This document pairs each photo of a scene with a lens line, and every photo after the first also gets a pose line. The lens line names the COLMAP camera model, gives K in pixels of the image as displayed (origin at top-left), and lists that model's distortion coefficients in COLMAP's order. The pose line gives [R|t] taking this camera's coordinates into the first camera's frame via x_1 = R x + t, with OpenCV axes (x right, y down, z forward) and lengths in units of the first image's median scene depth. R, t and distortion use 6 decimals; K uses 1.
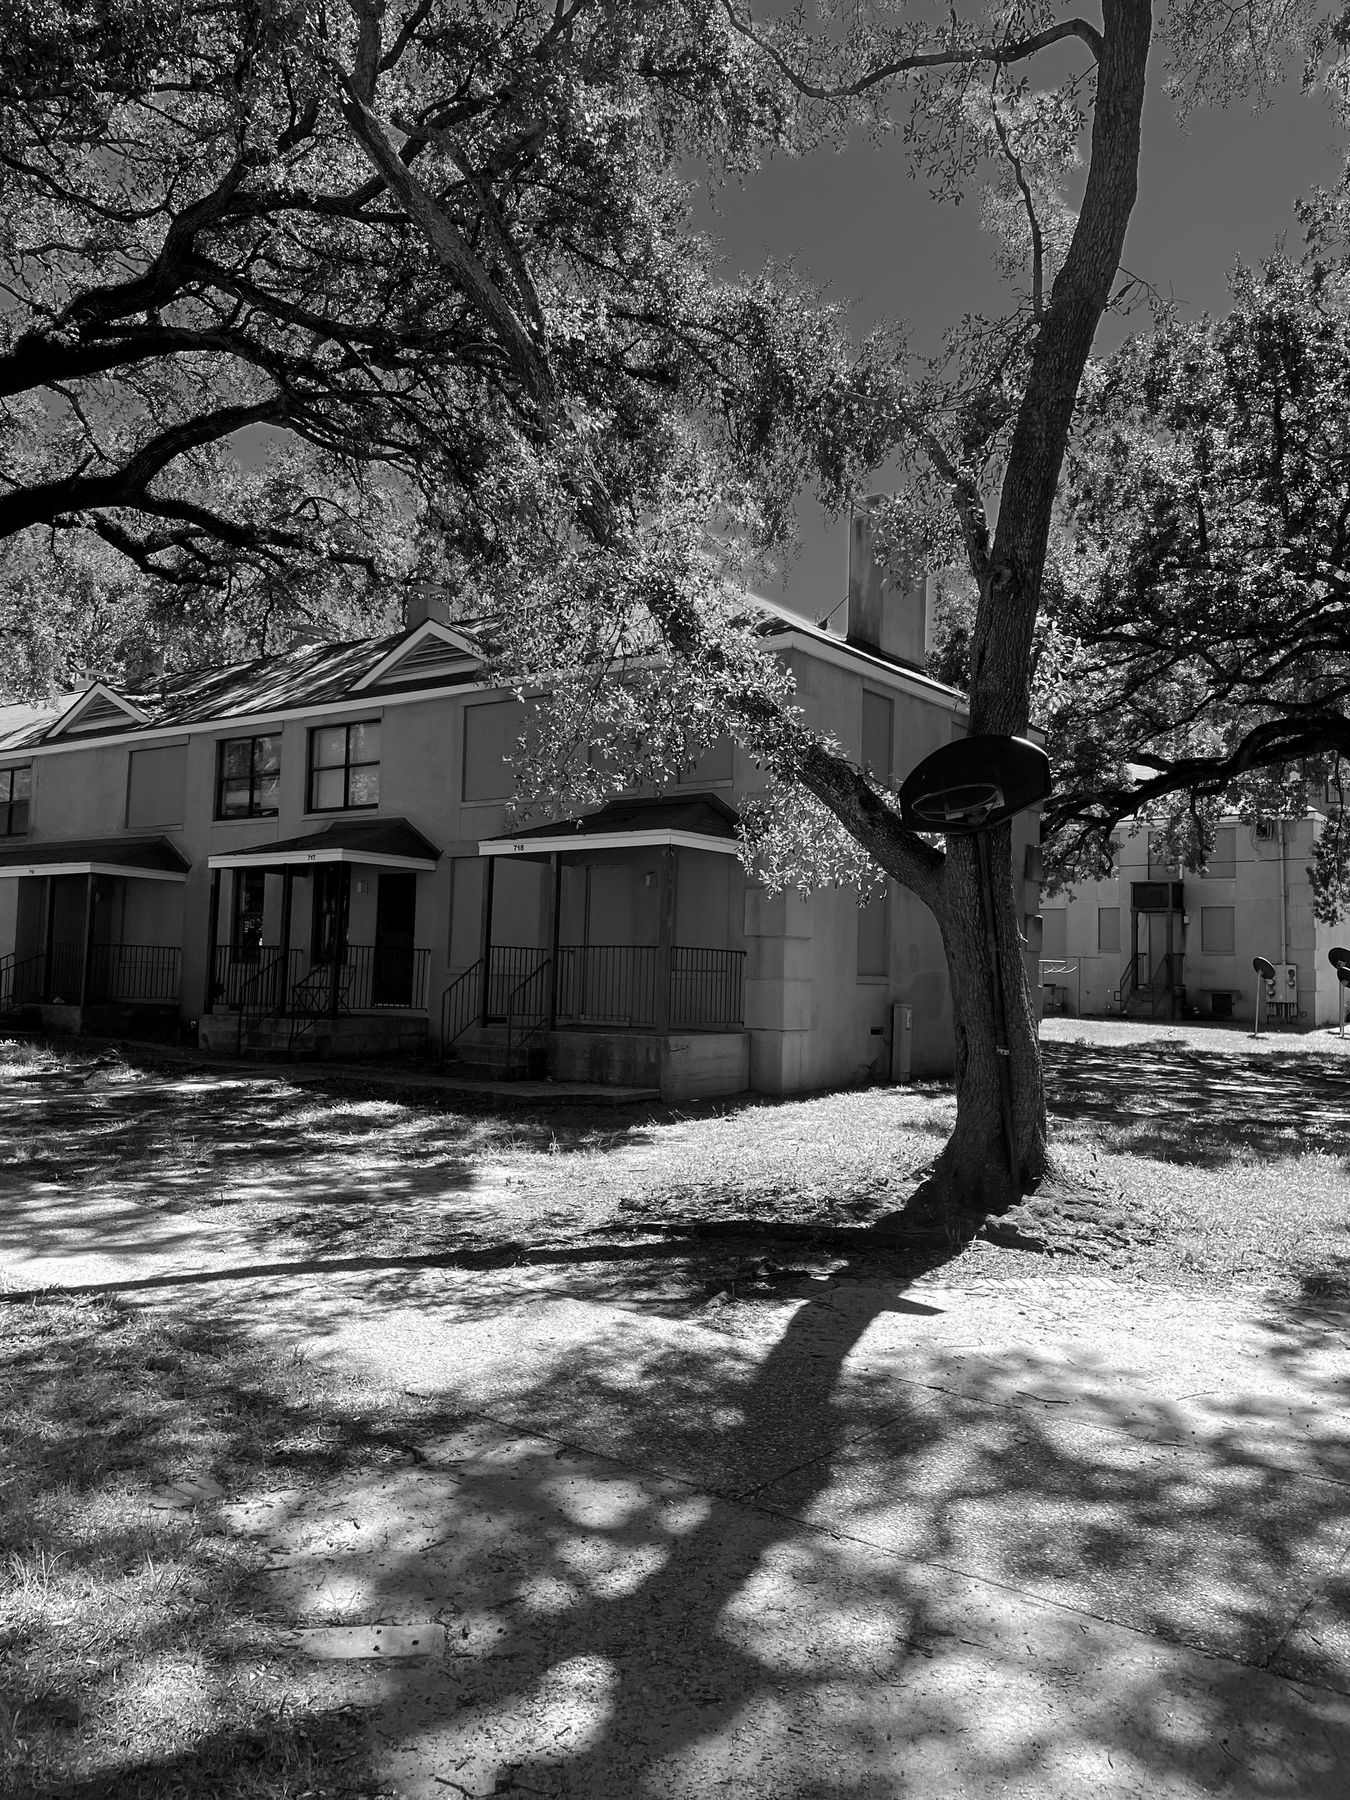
lens RADIAL K [[1474.3, 0, 675.0], [0, 1474.3, 900.0], [0, 0, 1]] dist [0.114239, -0.194151]
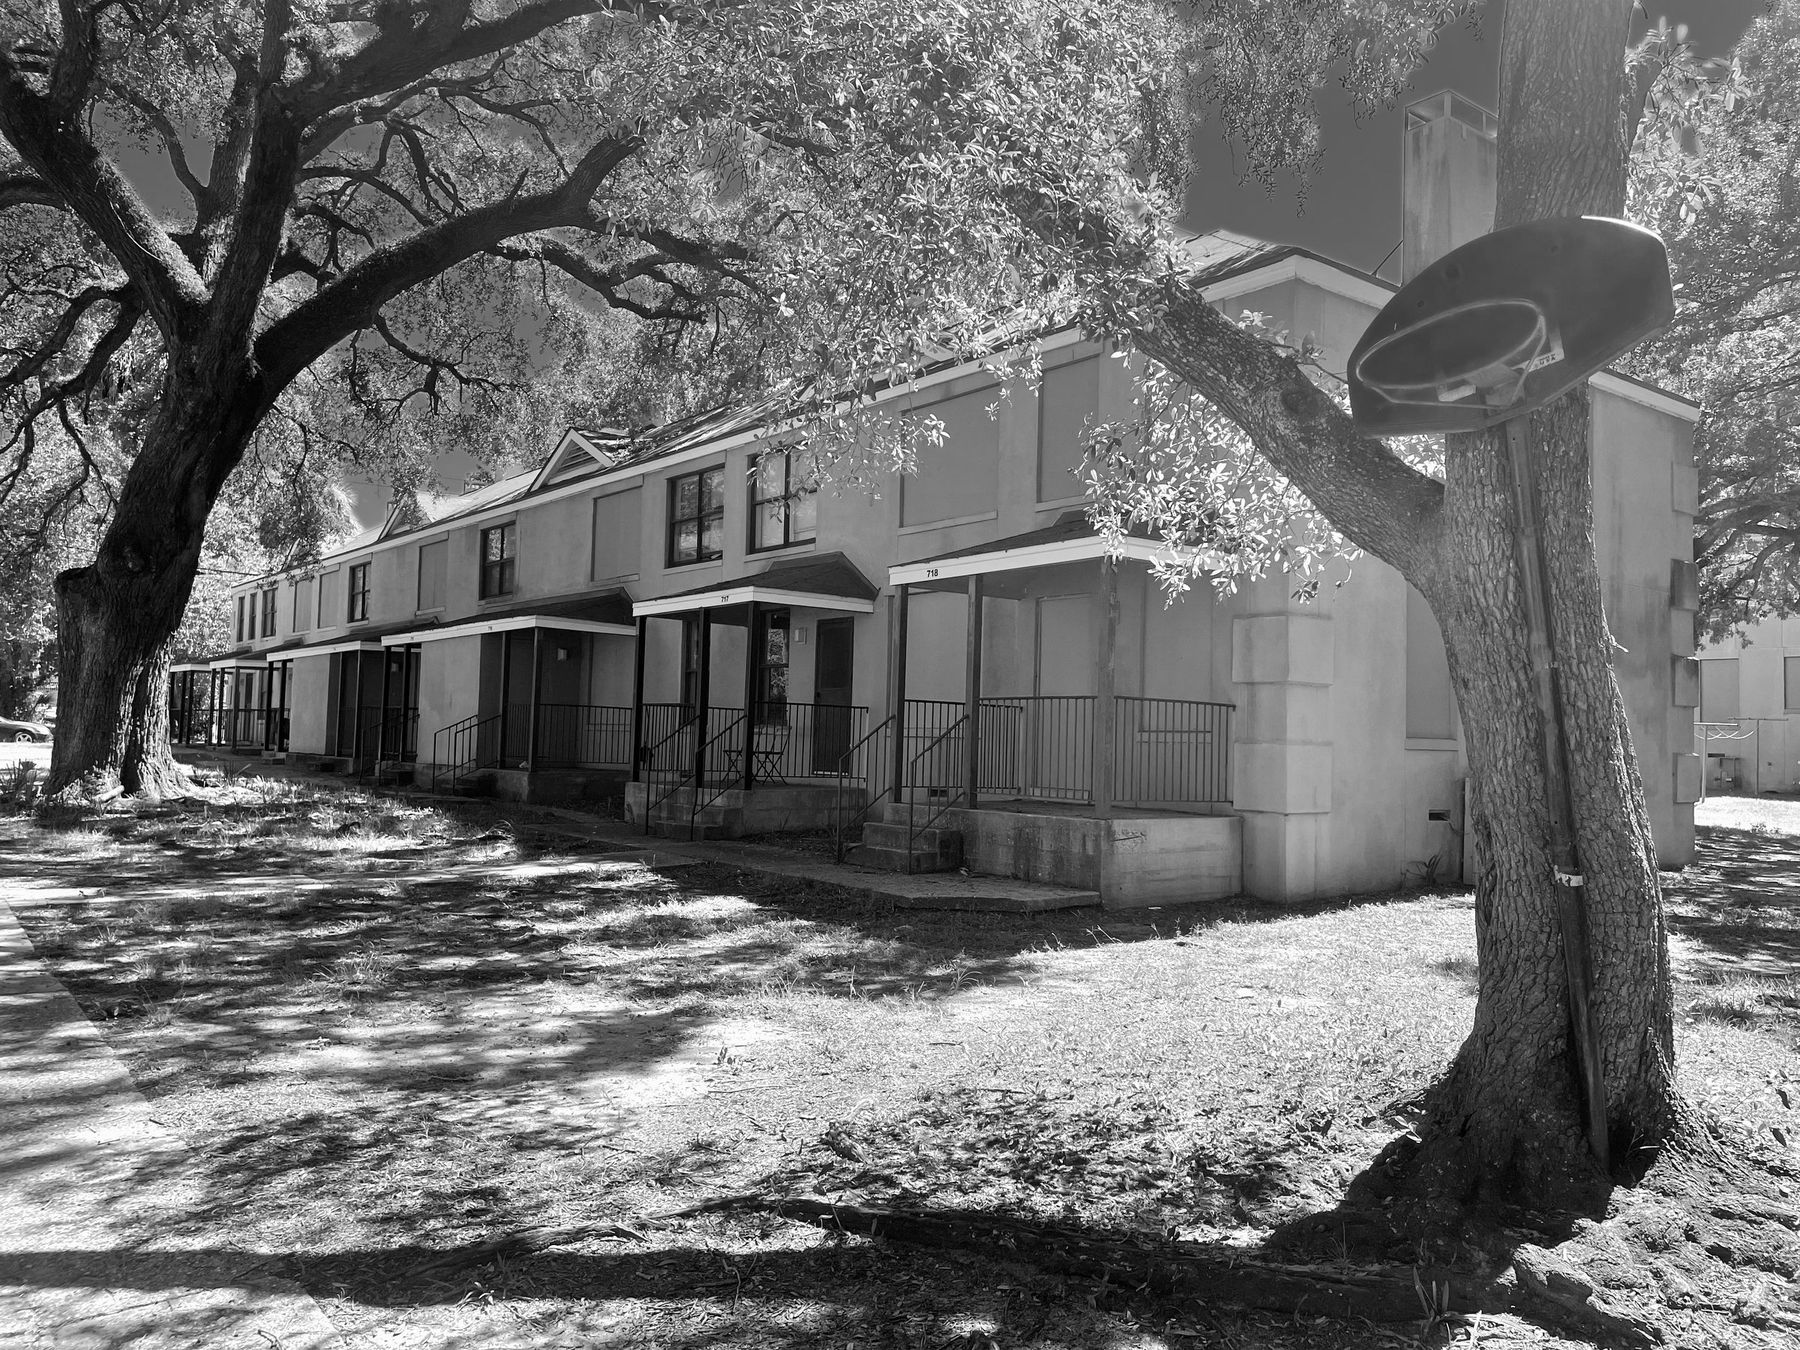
lens RADIAL K [[1348.4, 0, 925.5], [0, 1348.4, 686.3], [0, 0, 1]] dist [0.078175, -0.109583]
pose [[0.960547, -0.010111, -0.277935, 0.078336], [0.011649, 0.999925, 0.003882, 0.019357], [0.277875, -0.006966, 0.960592, 0.281457]]
